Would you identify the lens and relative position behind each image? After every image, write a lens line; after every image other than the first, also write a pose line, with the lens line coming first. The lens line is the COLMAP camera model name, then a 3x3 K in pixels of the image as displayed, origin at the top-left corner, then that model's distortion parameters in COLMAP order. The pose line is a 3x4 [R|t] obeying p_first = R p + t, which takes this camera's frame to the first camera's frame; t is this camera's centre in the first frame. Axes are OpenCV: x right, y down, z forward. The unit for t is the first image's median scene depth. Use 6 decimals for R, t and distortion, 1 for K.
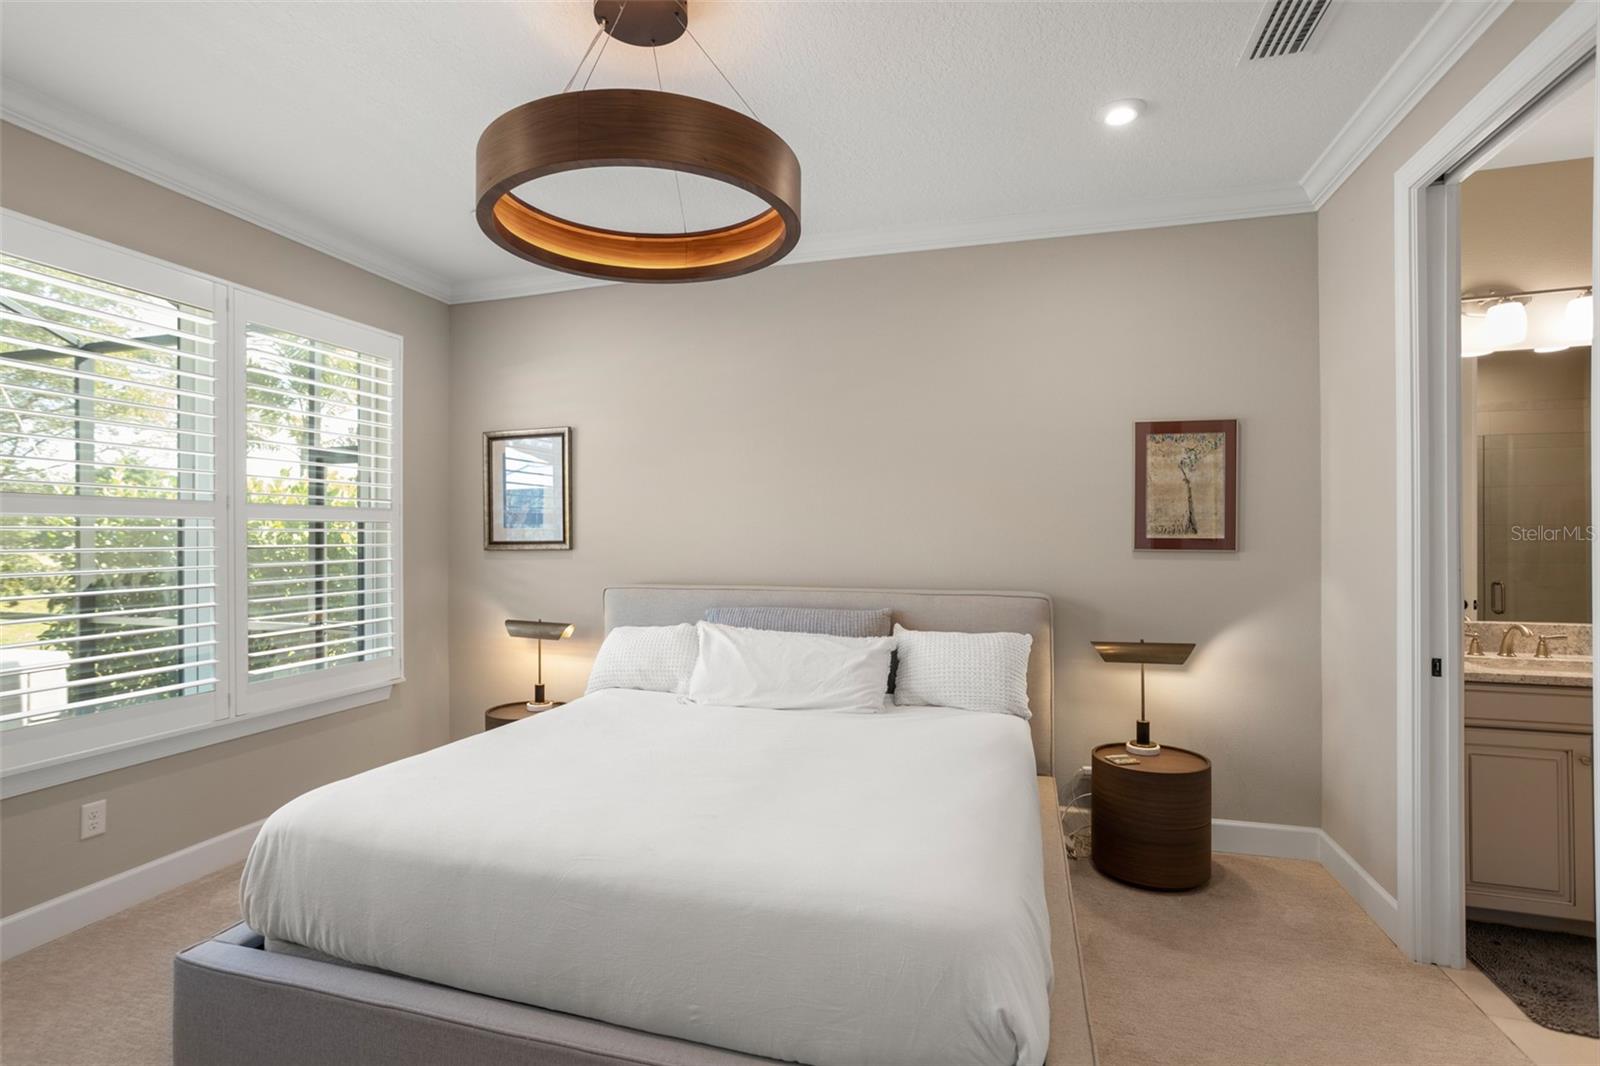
lens RADIAL K [[774.9, 0, 767.2], [0, 774.9, 527.1], [0, 0, 1]] dist [-0.049023, 0.027089]
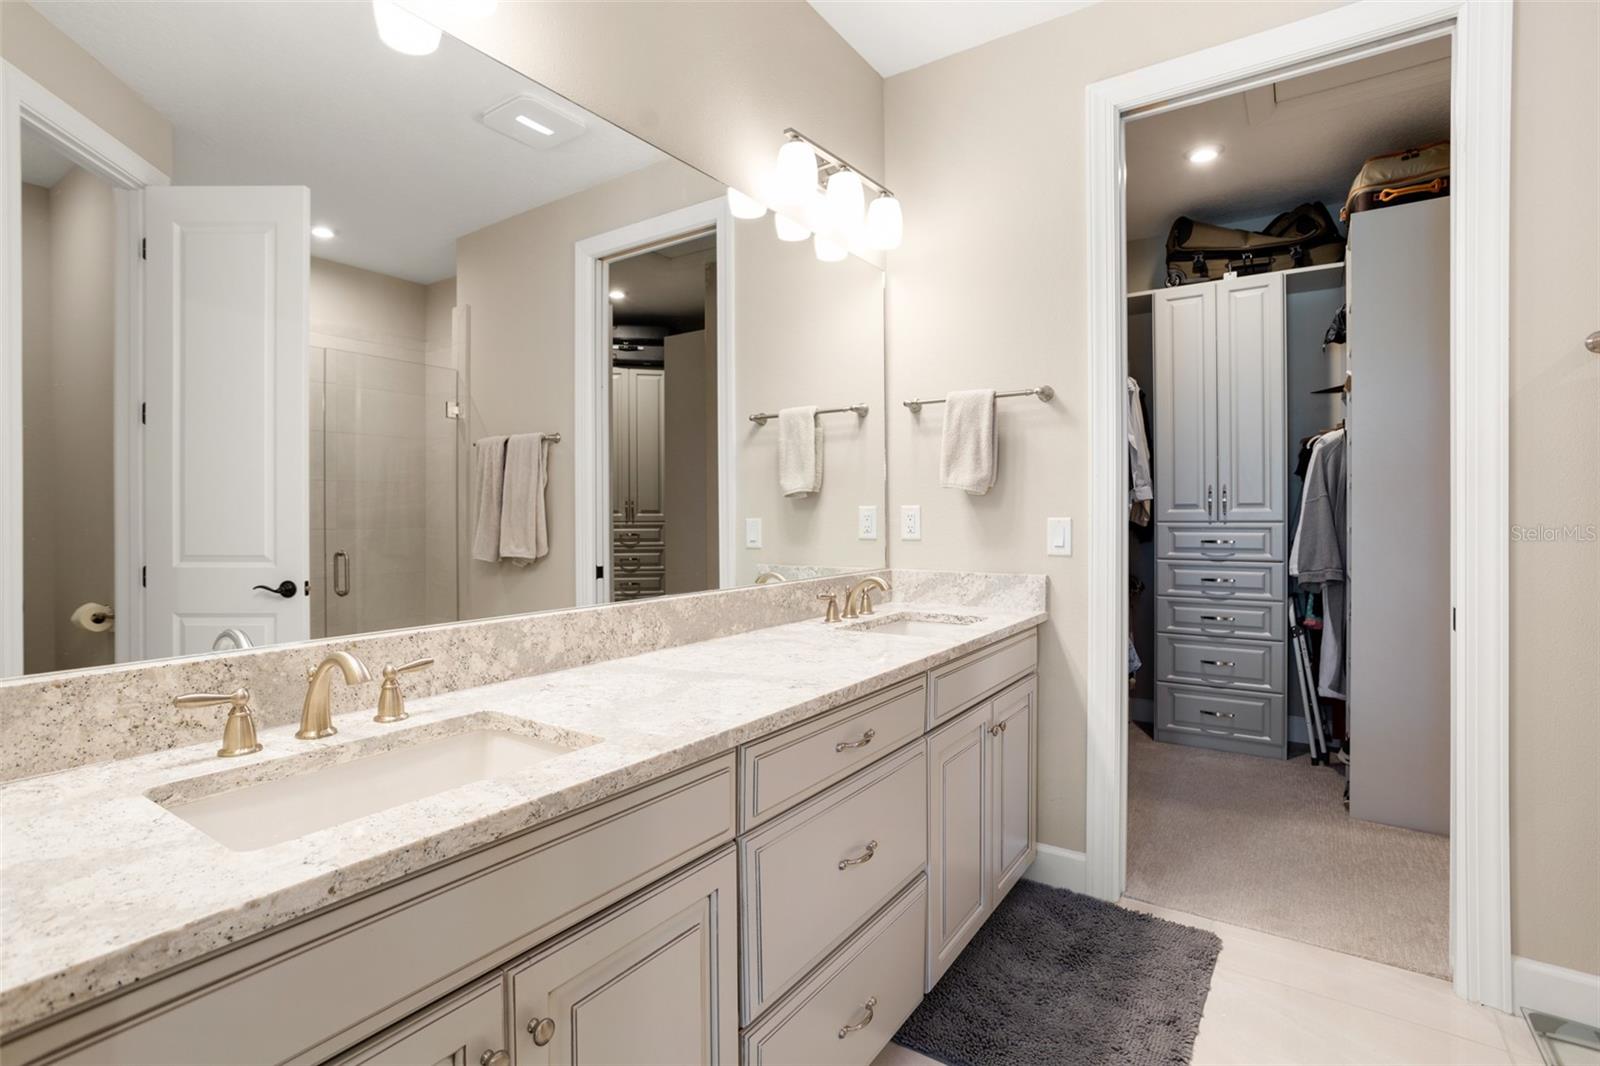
lens RADIAL K [[774.9, 0, 767.2], [0, 774.9, 527.1], [0, 0, 1]] dist [-0.049023, 0.027089]
pose [[0.308862, -0.013803, 0.951007, 0.491559], [-0.004039, 0.999867, 0.015824, 0.044010], [-0.951098, -0.008728, 0.308765, 0.481543]]
